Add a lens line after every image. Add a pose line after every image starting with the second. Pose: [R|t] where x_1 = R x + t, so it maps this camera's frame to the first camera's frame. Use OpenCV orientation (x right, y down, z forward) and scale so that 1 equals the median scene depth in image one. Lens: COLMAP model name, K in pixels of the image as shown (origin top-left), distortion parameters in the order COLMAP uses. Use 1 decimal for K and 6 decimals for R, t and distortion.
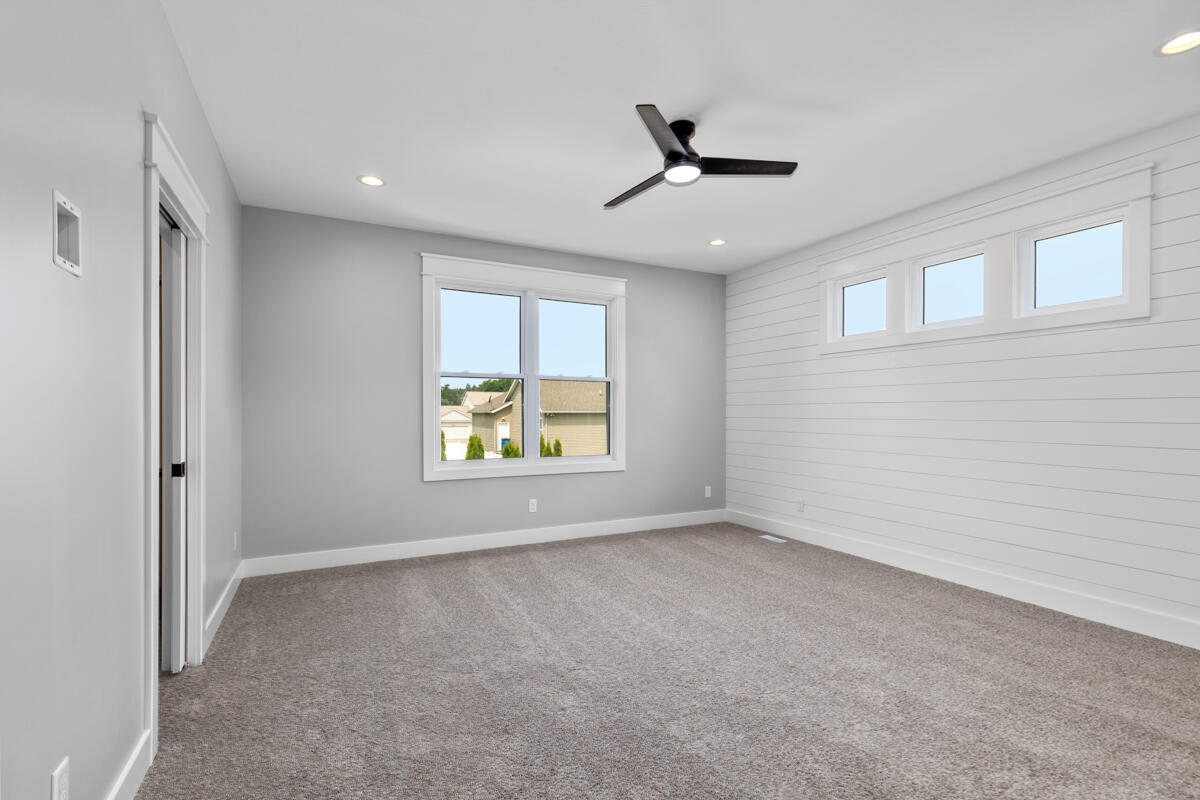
lens RADIAL K [[543.8, 0, 600.9], [0, 543.8, 406.2], [0, 0, 1]] dist [0.010302, -0.002243]
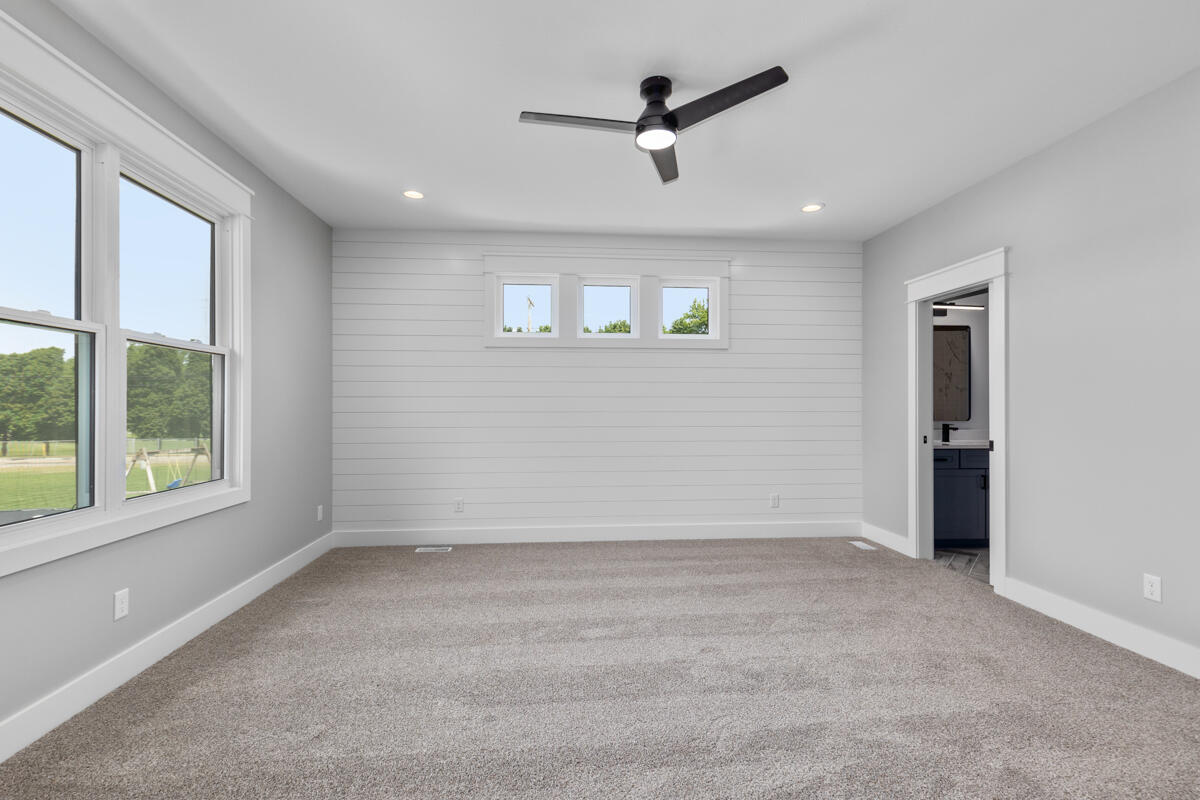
lens RADIAL K [[543.8, 0, 597.8], [0, 543.8, 403.0], [0, 0, 1]] dist [0.010302, -0.002243]
pose [[0.381526, 0.002549, 0.924354, -0.410294], [-0.009793, 0.999951, 0.001285, 0.002761], [-0.924306, -0.009542, 0.381533, 0.432044]]
